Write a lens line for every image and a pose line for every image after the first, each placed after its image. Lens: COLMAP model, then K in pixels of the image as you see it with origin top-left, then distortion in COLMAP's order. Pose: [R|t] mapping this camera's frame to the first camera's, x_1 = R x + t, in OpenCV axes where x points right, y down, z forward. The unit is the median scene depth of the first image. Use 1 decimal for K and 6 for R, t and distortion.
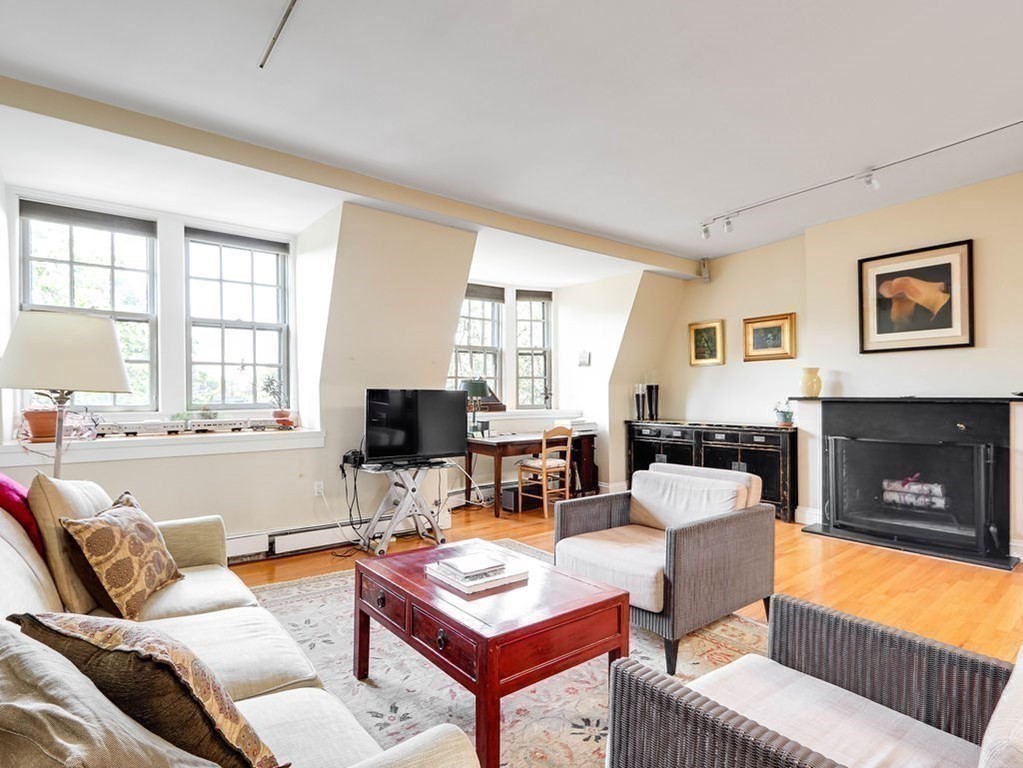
lens RADIAL K [[539.8, 0, 516.4], [0, 539.8, 414.6], [0, 0, 1]] dist [-0.001345, -0.000542]
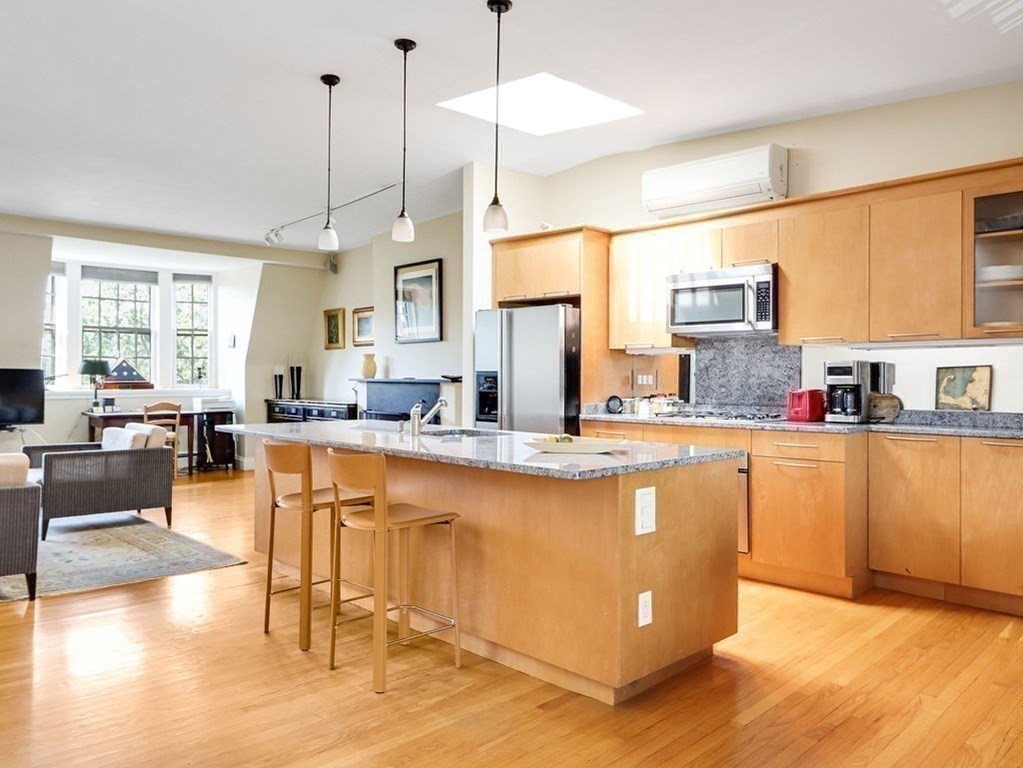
lens RADIAL K [[754.2, 0, 511.5], [0, 754.2, 384.0], [0, 0, 1]] dist [-0.001852, -0.001061]
pose [[0.995233, 0.011111, 0.096891, 0.591025], [-0.008421, 0.999569, -0.028132, 0.020435], [-0.097162, 0.027182, 0.994897, -0.578434]]
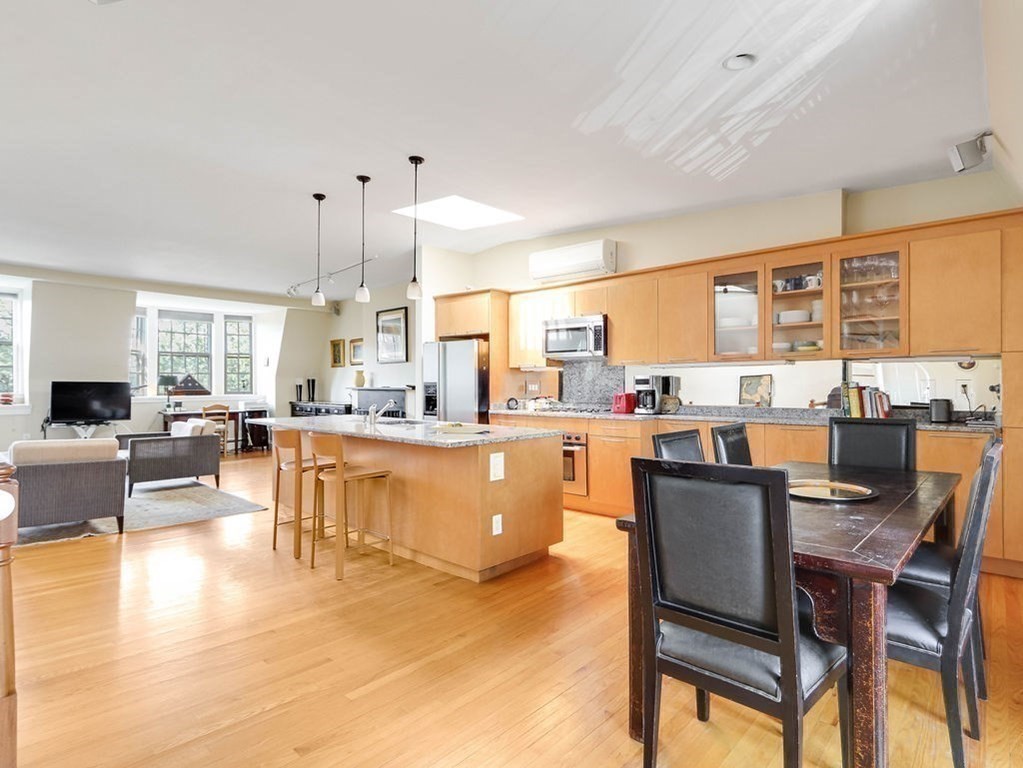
lens RADIAL K [[536.8, 0, 509.2], [0, 536.8, 386.0], [0, 0, 1]] dist [-0.000617, -0.000272]
pose [[0.988365, 0.006232, 0.151971, 0.644683], [-0.000964, 0.999397, -0.034714, 0.020435], [-0.152095, 0.034164, 0.987775, -0.675341]]
